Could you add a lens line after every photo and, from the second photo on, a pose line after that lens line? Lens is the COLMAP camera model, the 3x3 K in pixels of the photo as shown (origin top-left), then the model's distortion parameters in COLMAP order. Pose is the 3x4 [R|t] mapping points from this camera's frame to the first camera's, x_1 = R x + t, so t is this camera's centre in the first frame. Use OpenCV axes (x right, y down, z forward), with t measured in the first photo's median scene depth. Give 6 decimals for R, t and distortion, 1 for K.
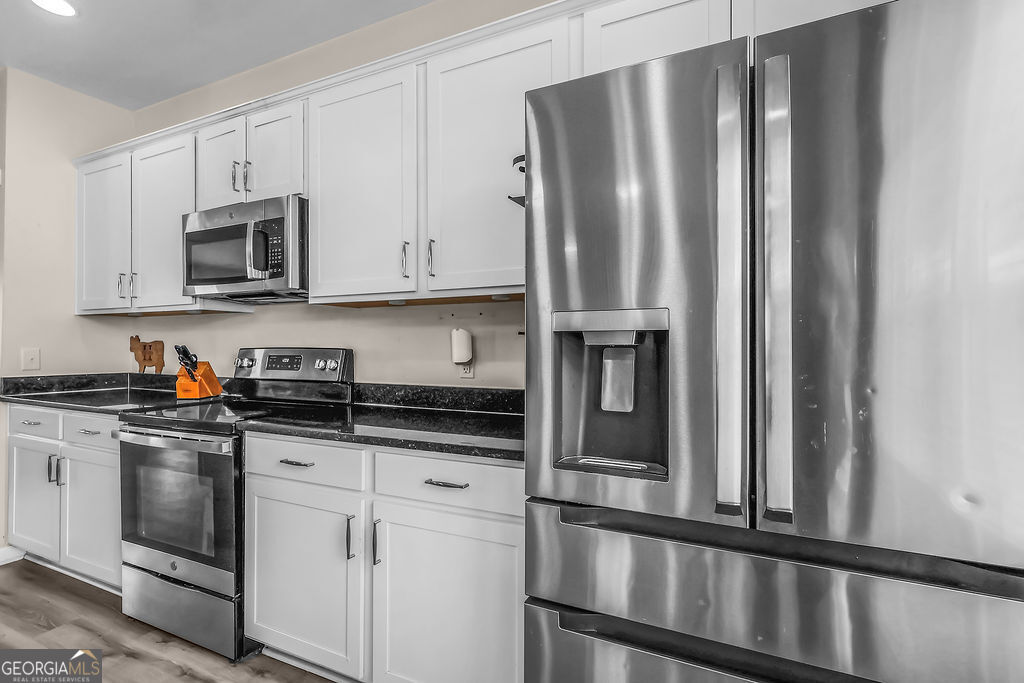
lens RADIAL K [[492.7, 0, 495.7], [0, 492.7, 342.4], [0, 0, 1]] dist [-0.000535, 0.000013]
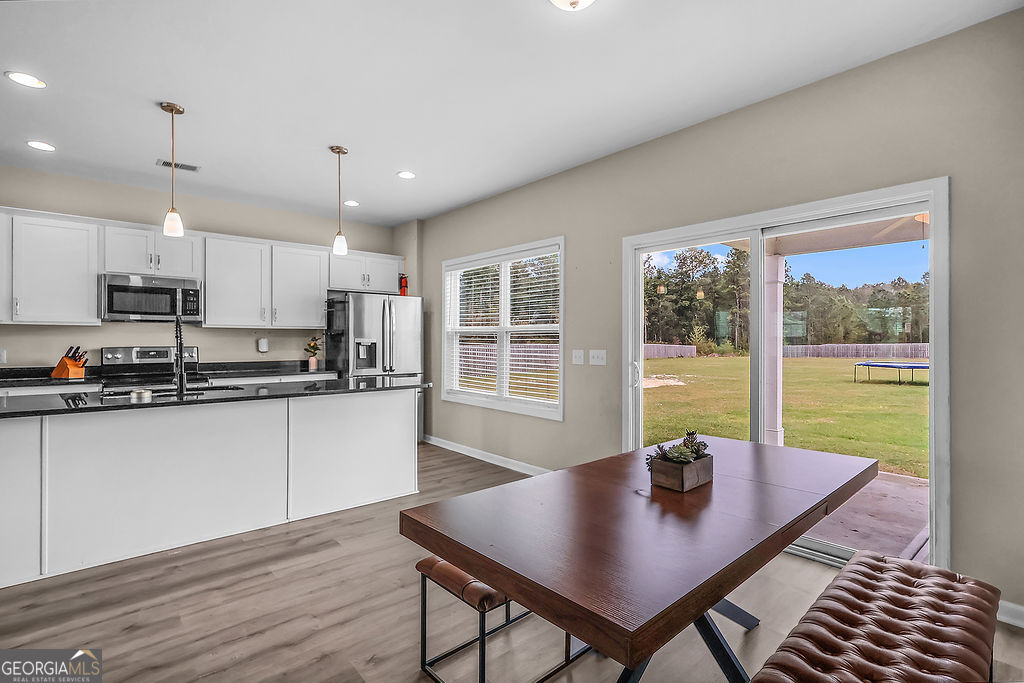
lens RADIAL K [[477.8, 0, 510.0], [0, 477.8, 341.0], [0, 0, 1]] dist [0.000841, 0.000245]
pose [[0.377962, -0.001261, 0.925820, -1.846818], [-0.007802, 0.999959, 0.004547, -0.034847], [-0.925788, -0.008942, 0.377936, -1.133875]]
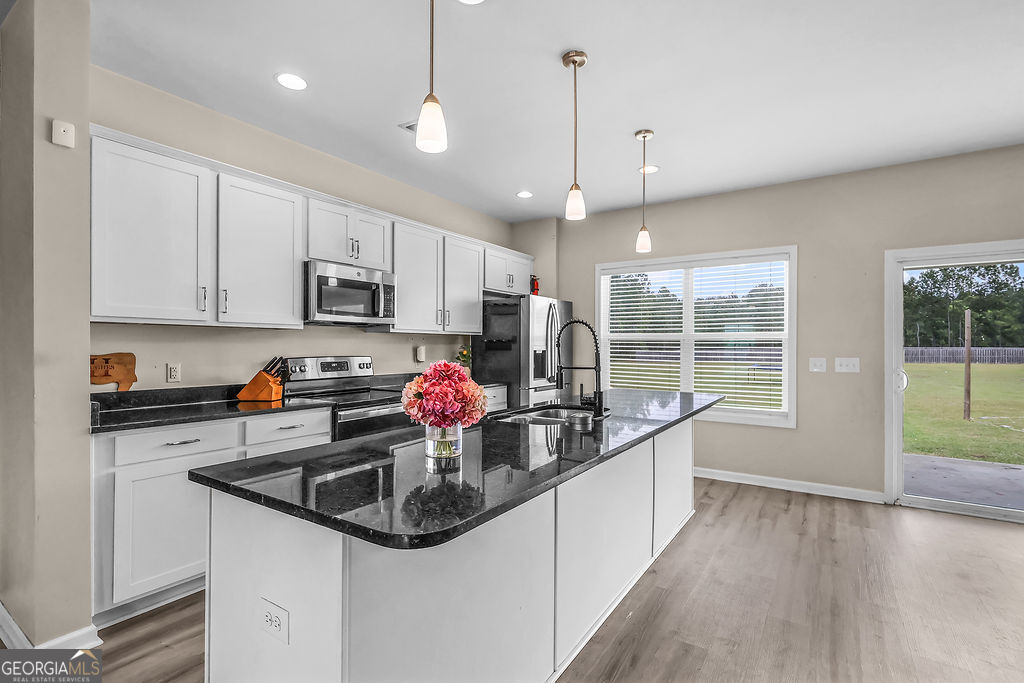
lens RADIAL K [[472.8, 0, 509.7], [0, 472.8, 350.3], [0, 0, 1]] dist [-0.012920, -0.000804]
pose [[0.129349, -0.008277, 0.991565, -2.034630], [-0.008870, 0.999915, 0.009504, -0.031071], [-0.991559, -0.010024, 0.129265, 0.315503]]
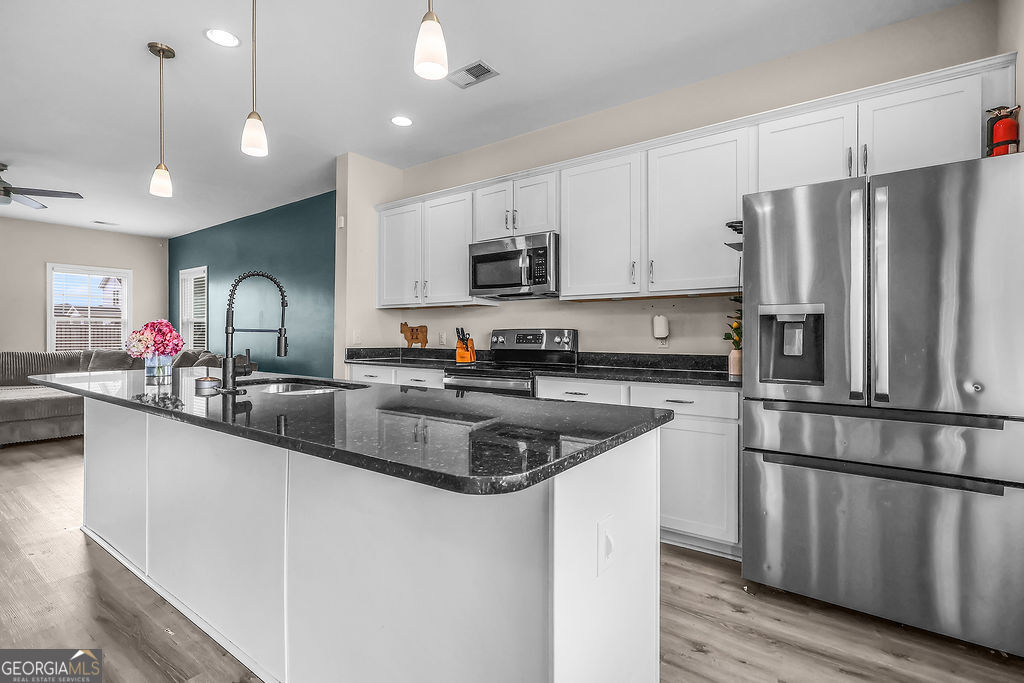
lens RADIAL K [[483.9, 0, 505.3], [0, 483.9, 333.6], [0, 0, 1]] dist [0.000401, 0.000151]
pose [[0.983966, 0.001458, -0.178349, -0.266012], [-0.001107, 0.999997, 0.002067, 0.024659], [0.178351, -0.001836, 0.983965, -0.545218]]
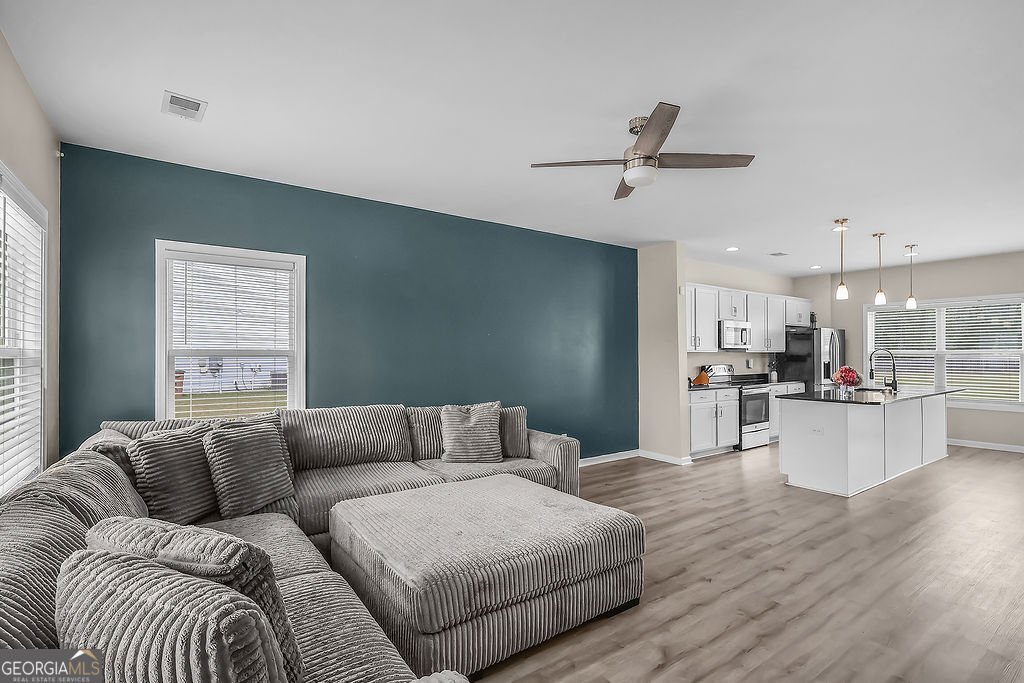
lens RADIAL K [[472.8, 0, 509.7], [0, 472.8, 350.3], [0, 0, 1]] dist [-0.012920, -0.000804]
pose [[0.486363, 0.007563, 0.873724, -4.070119], [-0.003932, 0.999971, -0.006467, -0.062989], [-0.873748, -0.000290, 0.486379, 0.818367]]
